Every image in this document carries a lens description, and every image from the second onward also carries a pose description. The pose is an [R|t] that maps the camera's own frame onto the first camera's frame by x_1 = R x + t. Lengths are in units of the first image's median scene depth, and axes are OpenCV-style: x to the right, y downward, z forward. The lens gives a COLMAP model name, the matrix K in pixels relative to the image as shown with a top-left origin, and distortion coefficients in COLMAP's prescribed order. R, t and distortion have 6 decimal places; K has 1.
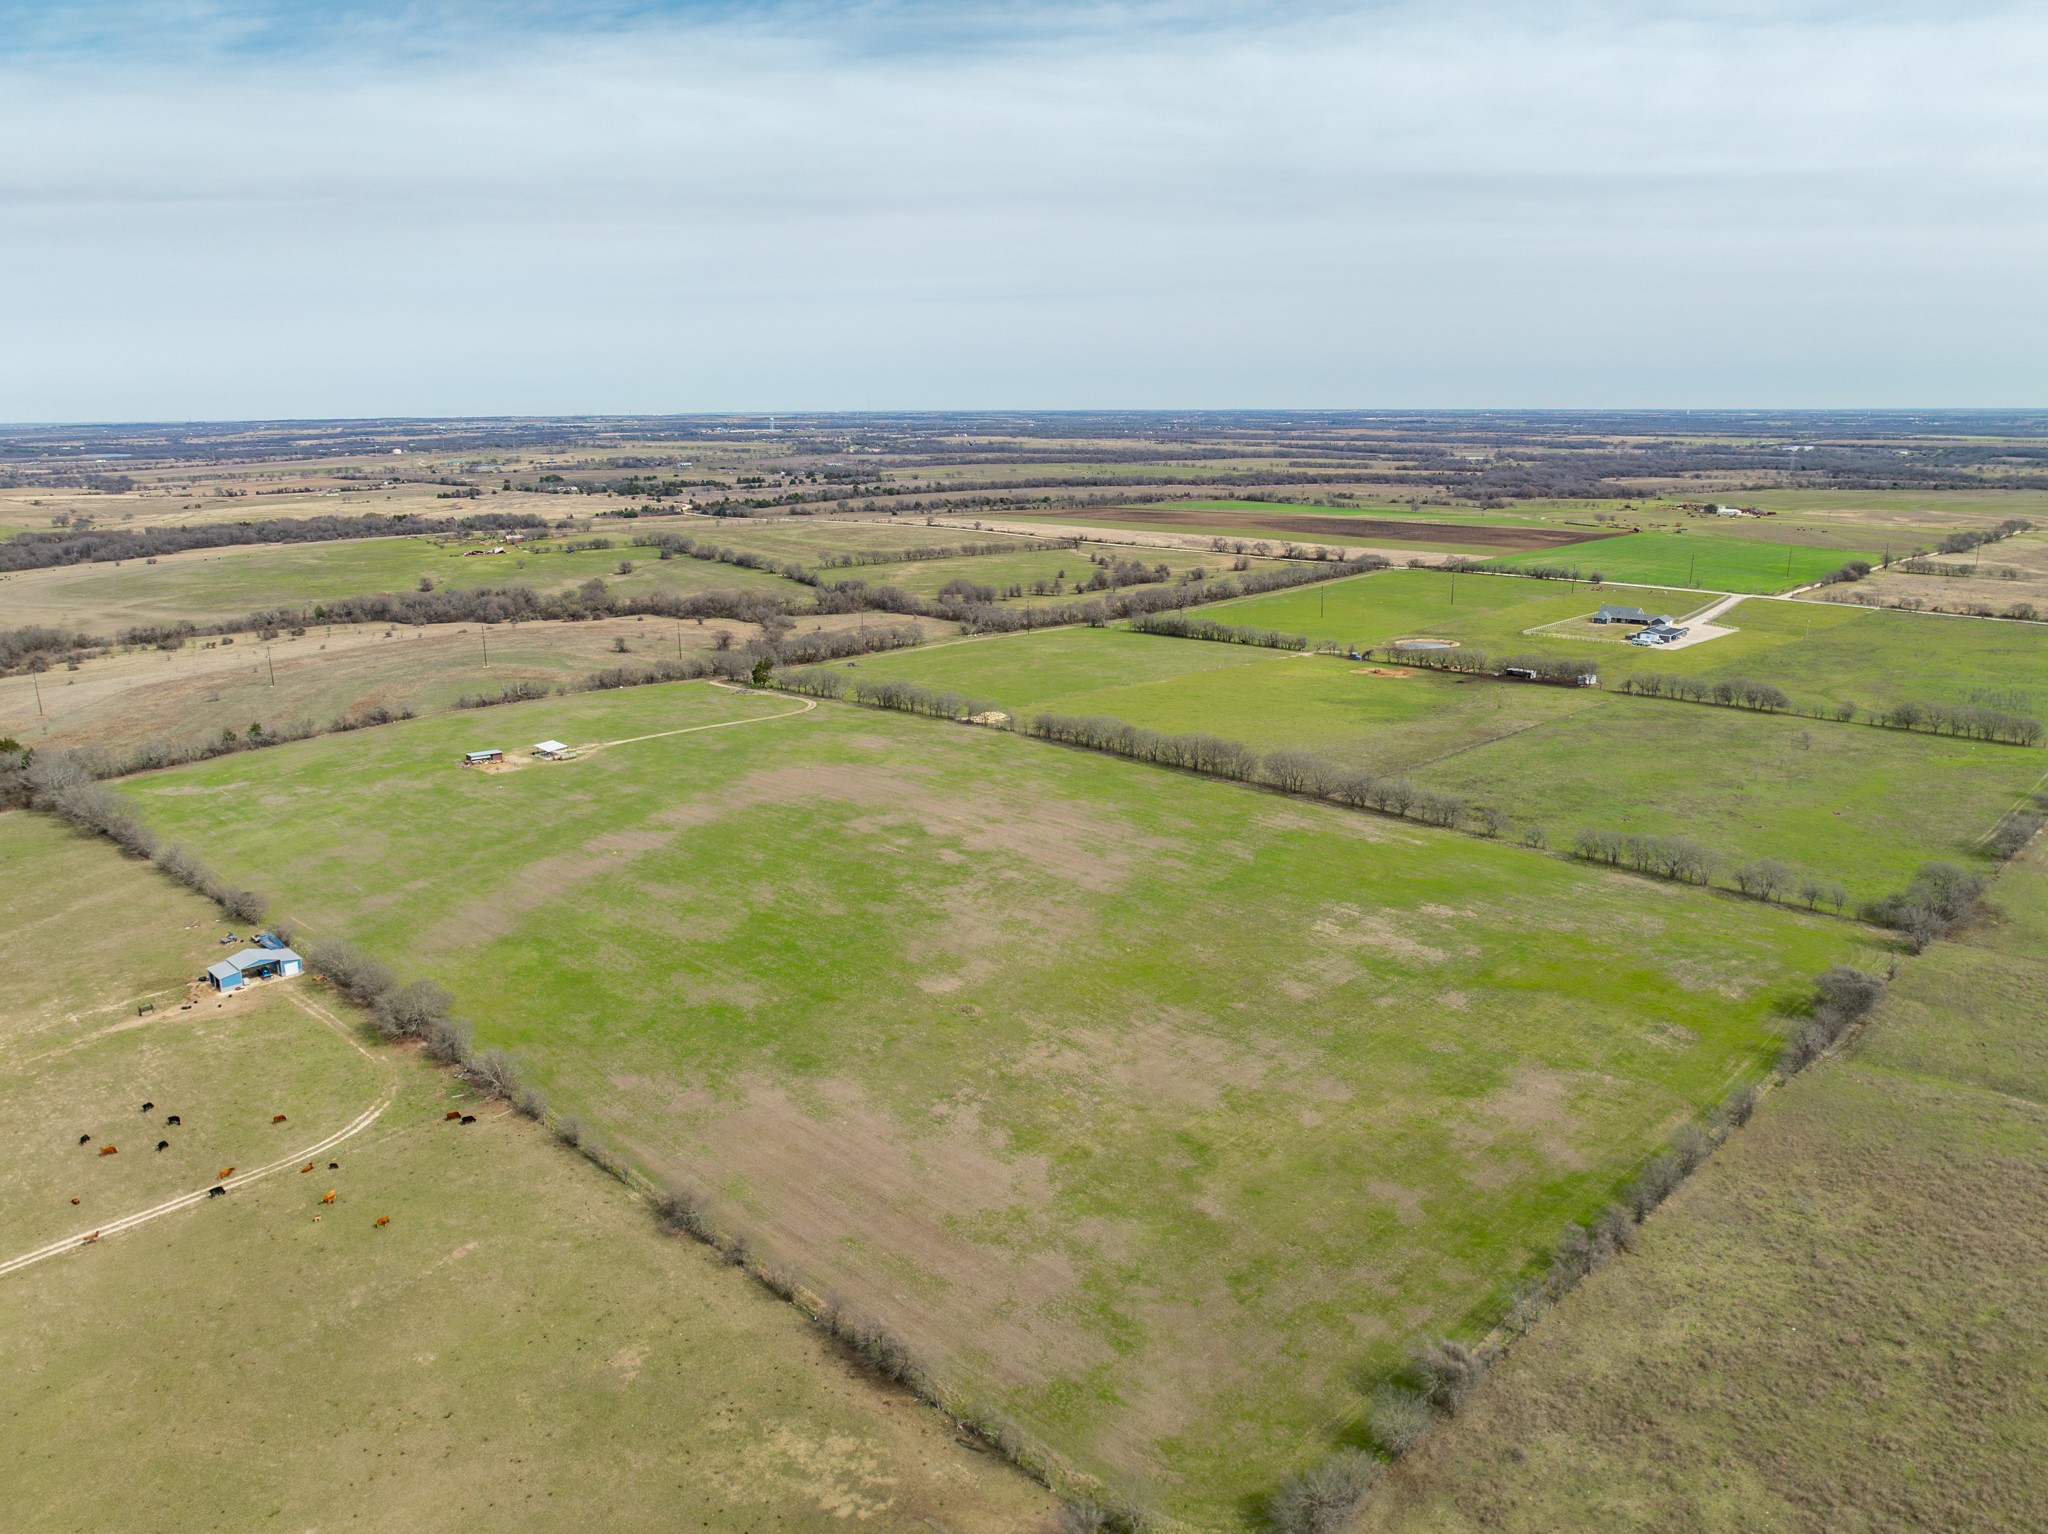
lens RADIAL K [[1456.6, 0, 1022.7], [0, 1456.6, 787.8], [0, 0, 1]] dist [-0.033216, 0.022907]
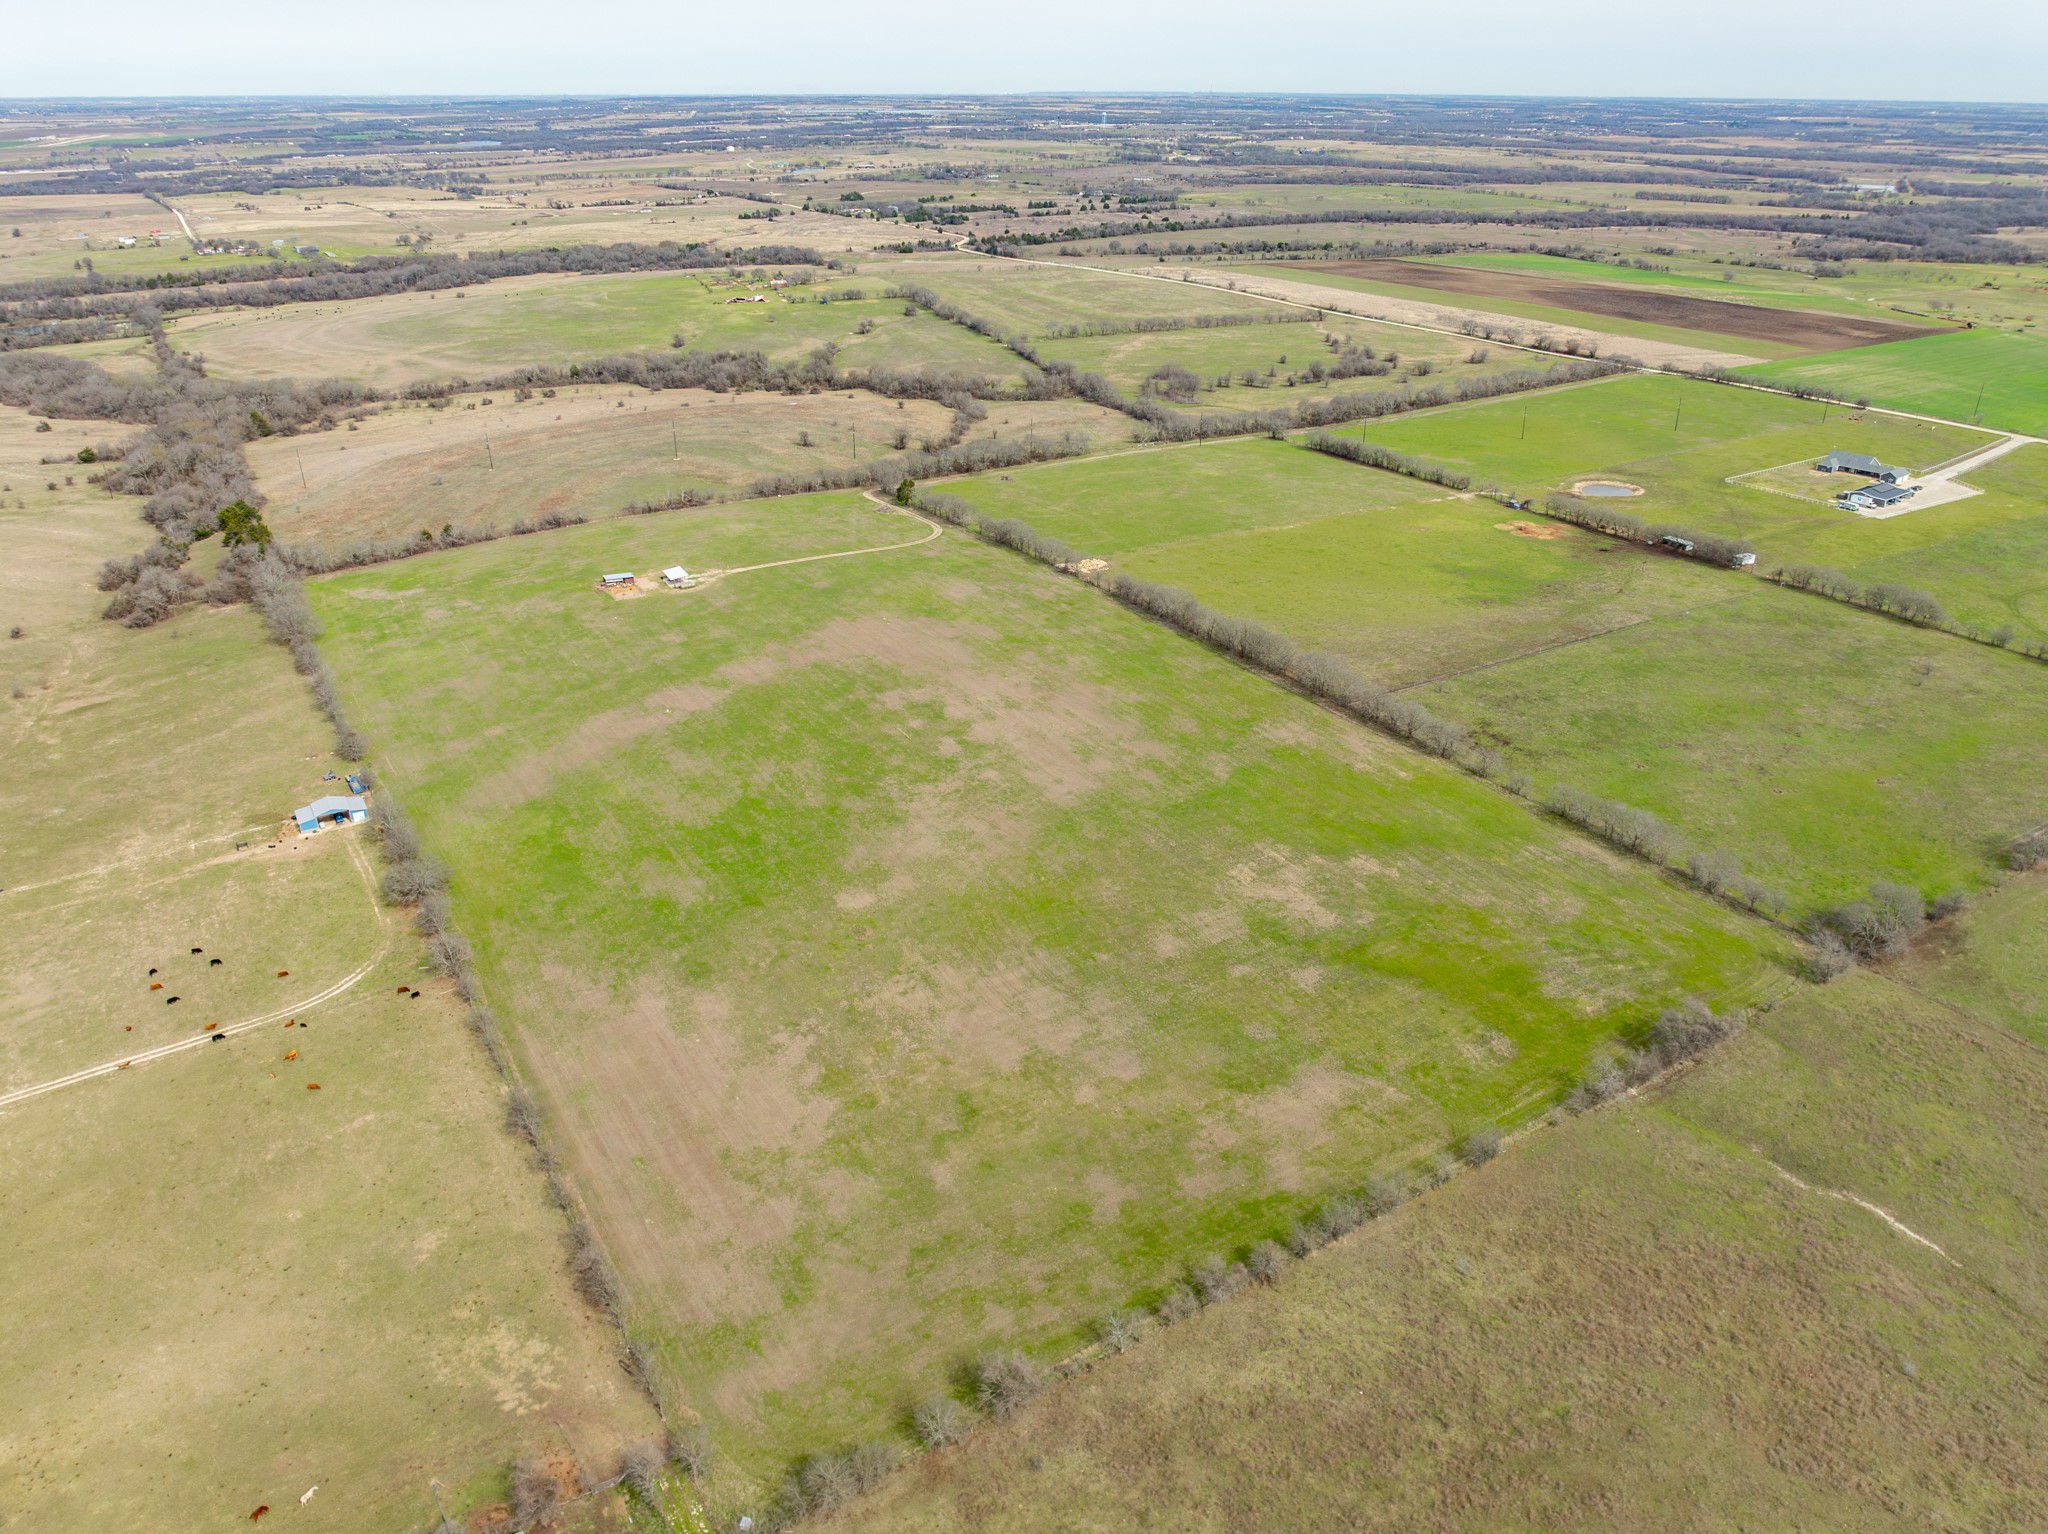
lens RADIAL K [[1441.0, 0, 1024.0], [0, 1441.0, 767.0], [0, 0, 1]] dist [-0.023625, 0.002759]
pose [[0.973393, 0.104840, -0.203753, 0.209693], [-0.064980, 0.978985, 0.193301, -0.138581], [0.219737, -0.174918, 0.959750, -0.020879]]
